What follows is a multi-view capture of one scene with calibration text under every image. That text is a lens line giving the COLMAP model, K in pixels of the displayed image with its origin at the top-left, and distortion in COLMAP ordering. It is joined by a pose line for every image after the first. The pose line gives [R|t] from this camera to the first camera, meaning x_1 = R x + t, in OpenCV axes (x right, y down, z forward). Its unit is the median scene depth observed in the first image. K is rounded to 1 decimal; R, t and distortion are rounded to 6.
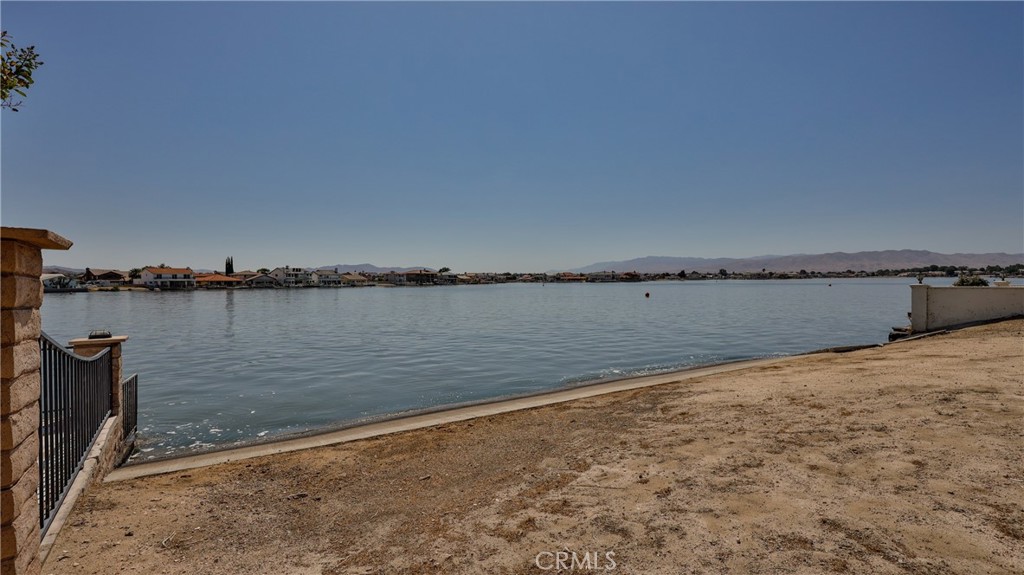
lens RADIAL K [[436.1, 0, 510.1], [0, 436.1, 282.8], [0, 0, 1]] dist [-0.001906, -0.000065]
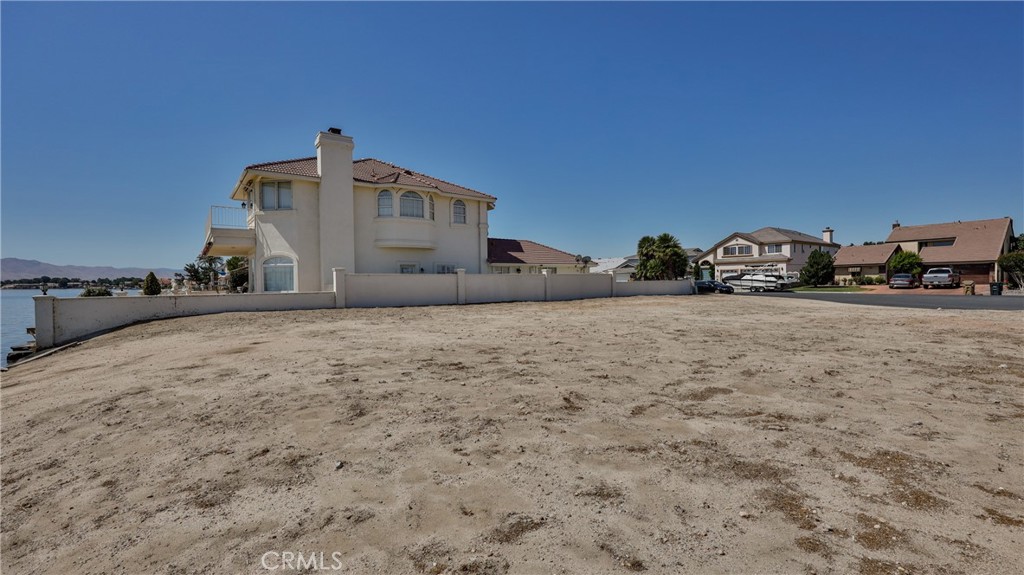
lens RADIAL K [[436.1, 0, 510.0], [0, 436.1, 287.8], [0, 0, 1]] dist [-0.001906, -0.000065]
pose [[-0.026134, -0.003460, 0.999652, -0.001391], [0.020375, 0.999784, 0.003993, 0.000814], [-0.999451, 0.020473, -0.026058, 0.013739]]
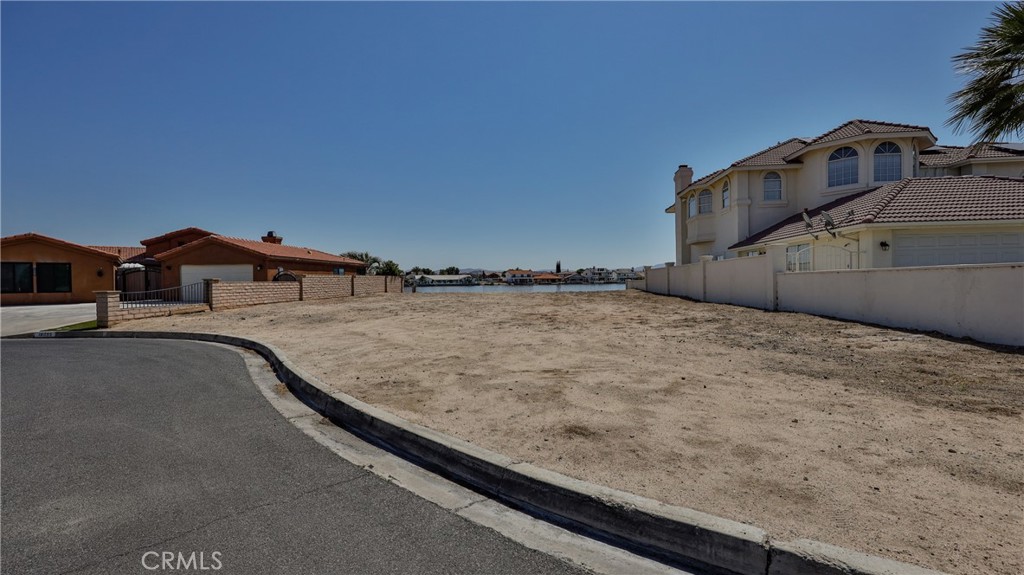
lens RADIAL K [[436.1, 0, 516.2], [0, 436.1, 285.0], [0, 0, 1]] dist [-0.001906, -0.000065]
pose [[0.746263, 0.005246, -0.665631, 0.286609], [0.002723, 0.999937, 0.010933, 0.001419], [0.665646, -0.009971, 0.746201, -0.181704]]
